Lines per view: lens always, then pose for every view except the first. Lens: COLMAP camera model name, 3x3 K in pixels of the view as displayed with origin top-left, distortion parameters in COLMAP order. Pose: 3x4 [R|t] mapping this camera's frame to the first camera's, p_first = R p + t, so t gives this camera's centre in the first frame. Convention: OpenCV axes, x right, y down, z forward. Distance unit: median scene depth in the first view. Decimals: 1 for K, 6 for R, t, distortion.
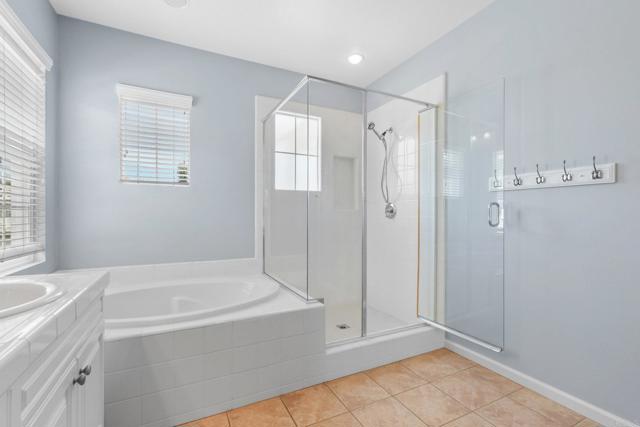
lens RADIAL K [[295.6, 0, 322.6], [0, 295.6, 215.6], [0, 0, 1]] dist [0.014844, 0.000009]
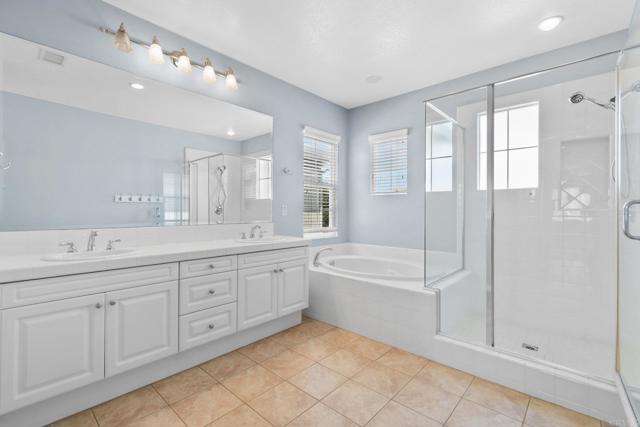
lens RADIAL K [[295.6, 0, 322.6], [0, 295.6, 215.6], [0, 0, 1]] dist [0.014844, 0.000009]
pose [[0.354011, 0.013501, -0.935144, 0.805734], [-0.013150, 0.999869, 0.009458, -0.004173], [0.935149, 0.008949, 0.354142, 0.167261]]
